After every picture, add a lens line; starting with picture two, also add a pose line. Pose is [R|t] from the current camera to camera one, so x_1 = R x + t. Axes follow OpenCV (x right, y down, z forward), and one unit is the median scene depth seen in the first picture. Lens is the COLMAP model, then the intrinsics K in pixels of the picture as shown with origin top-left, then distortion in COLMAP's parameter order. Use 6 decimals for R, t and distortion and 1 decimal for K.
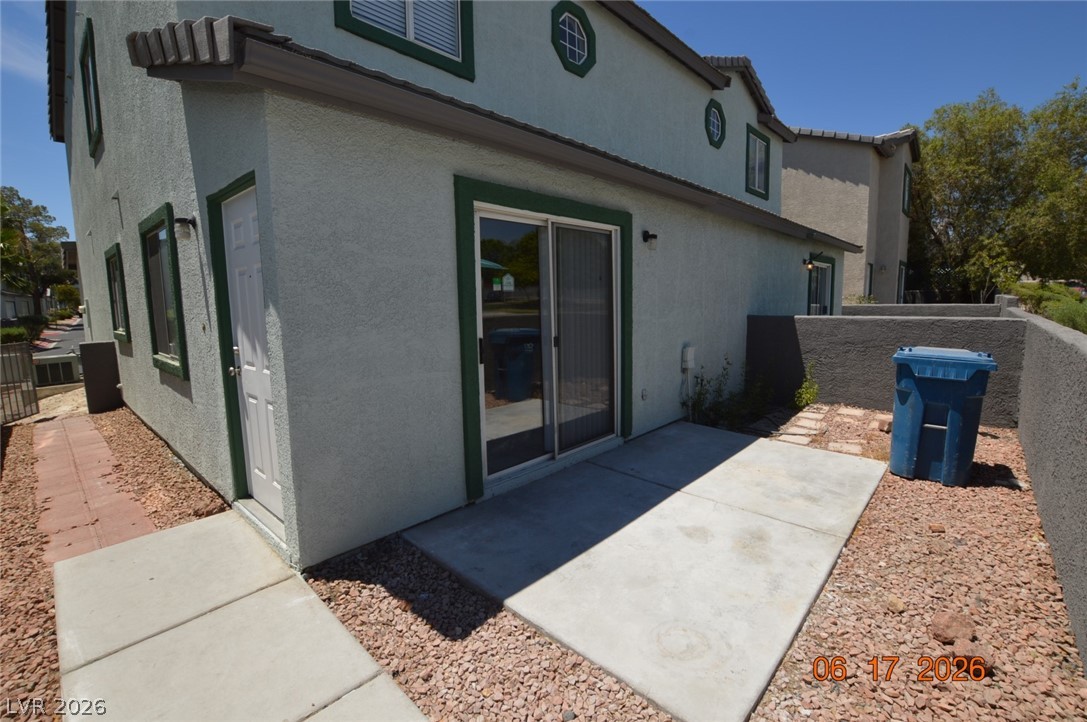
lens RADIAL K [[483.9, 0, 543.5], [0, 483.9, 361.0], [0, 0, 1]] dist [-0.000361, -0.000052]
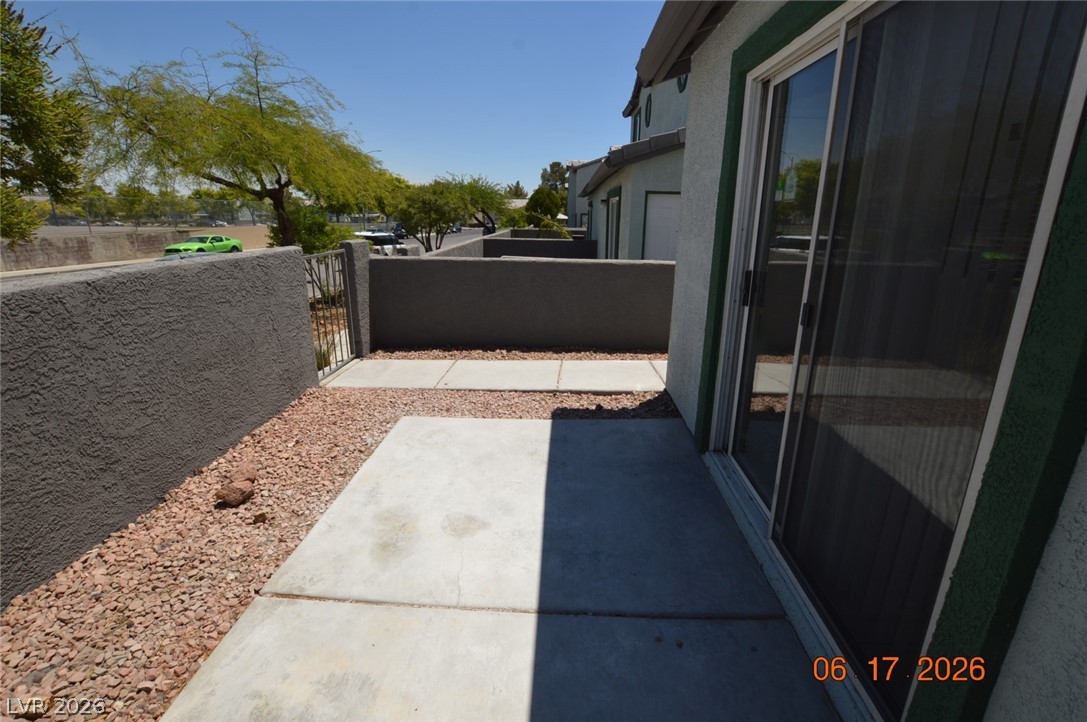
lens RADIAL K [[485.1, 0, 546.8], [0, 485.1, 356.8], [0, 0, 1]] dist [-0.029044, 0.000042]
pose [[-0.760675, 0.199098, -0.617846, 0.642863], [-0.077870, 0.916941, 0.391351, -0.205026], [0.644445, 0.345802, -0.681991, 1.529302]]
